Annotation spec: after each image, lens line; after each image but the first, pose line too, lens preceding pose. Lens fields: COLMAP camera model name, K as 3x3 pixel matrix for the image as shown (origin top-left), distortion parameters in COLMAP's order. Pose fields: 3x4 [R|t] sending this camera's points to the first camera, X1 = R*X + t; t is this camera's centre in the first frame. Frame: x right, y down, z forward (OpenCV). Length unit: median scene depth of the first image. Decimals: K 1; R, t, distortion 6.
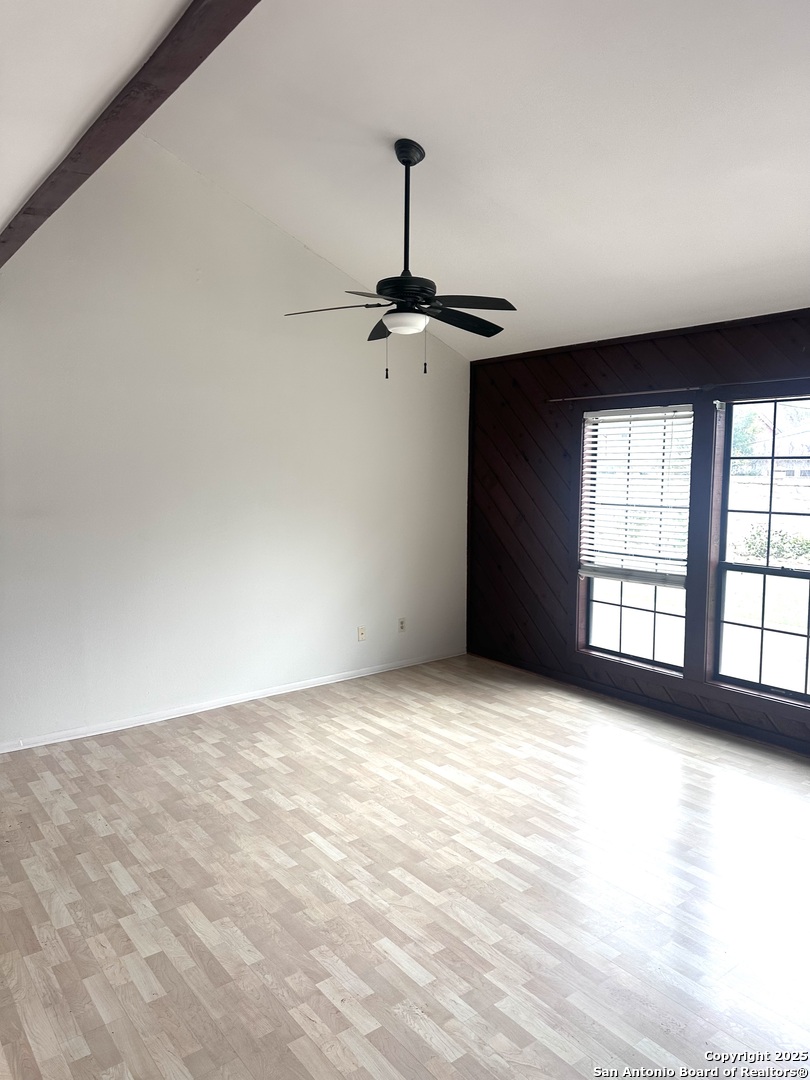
lens RADIAL K [[773.7, 0, 396.6], [0, 773.7, 541.0], [0, 0, 1]] dist [0.043354, -0.008488]
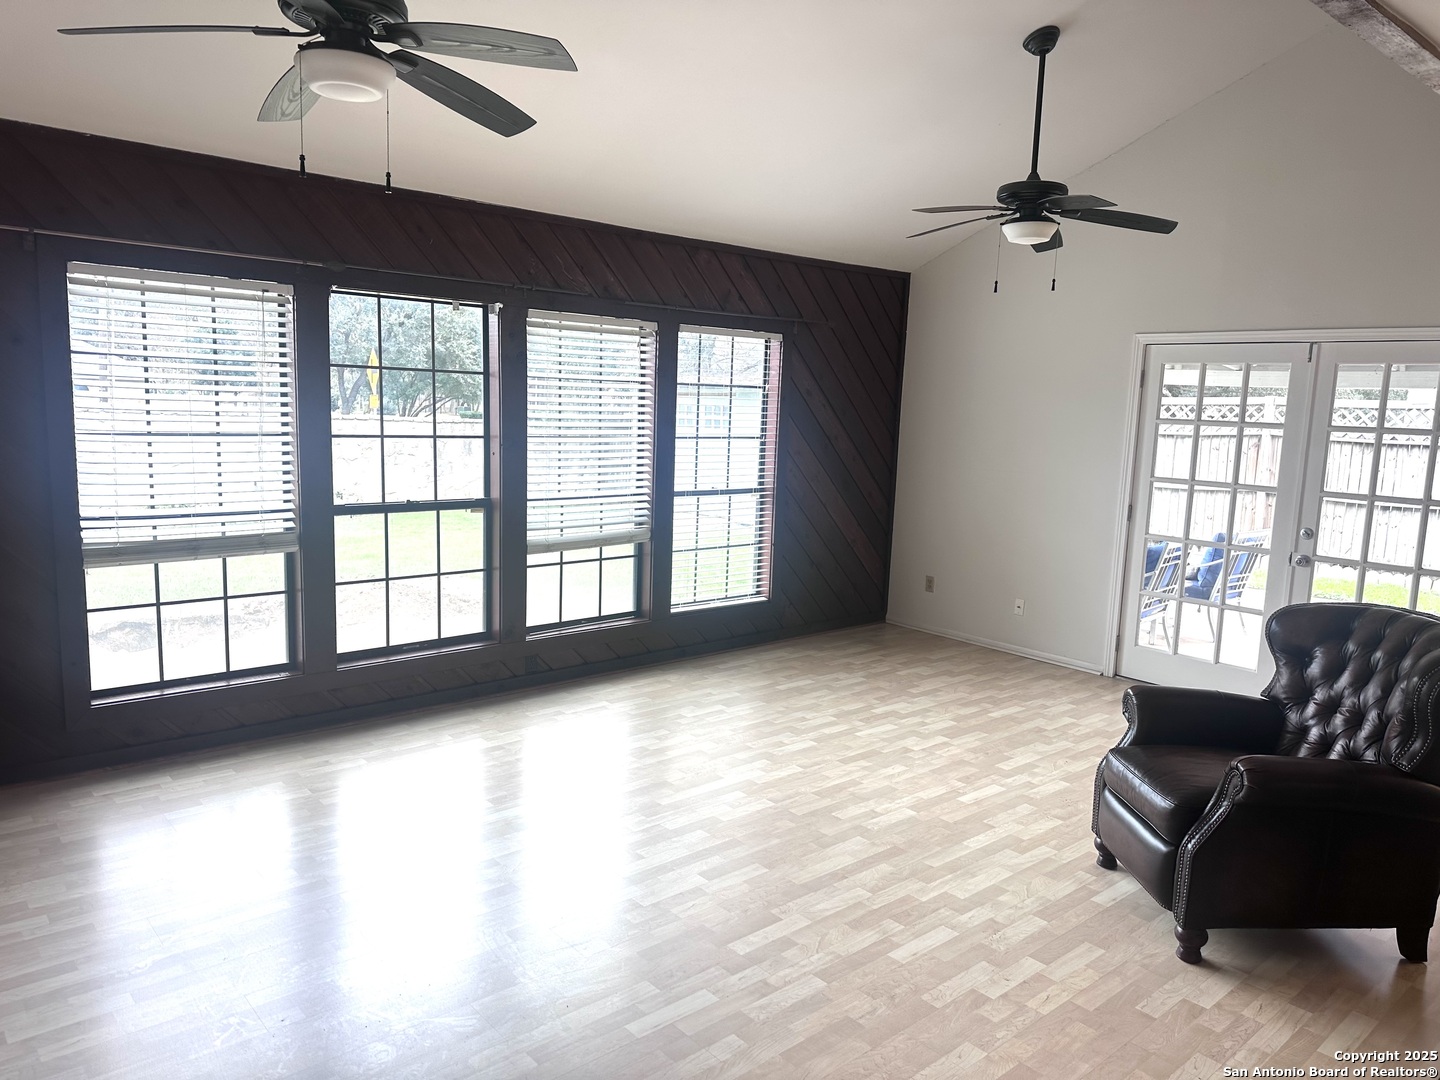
lens RADIAL K [[1031.6, 0, 714.3], [0, 1031.6, 541.2], [0, 0, 1]] dist [0.043354, -0.008488]
pose [[-0.076203, -0.142542, 0.986851, -0.648654], [0.066706, 0.986783, 0.147683, -0.066507], [-0.994858, 0.077083, -0.065688, 0.766989]]
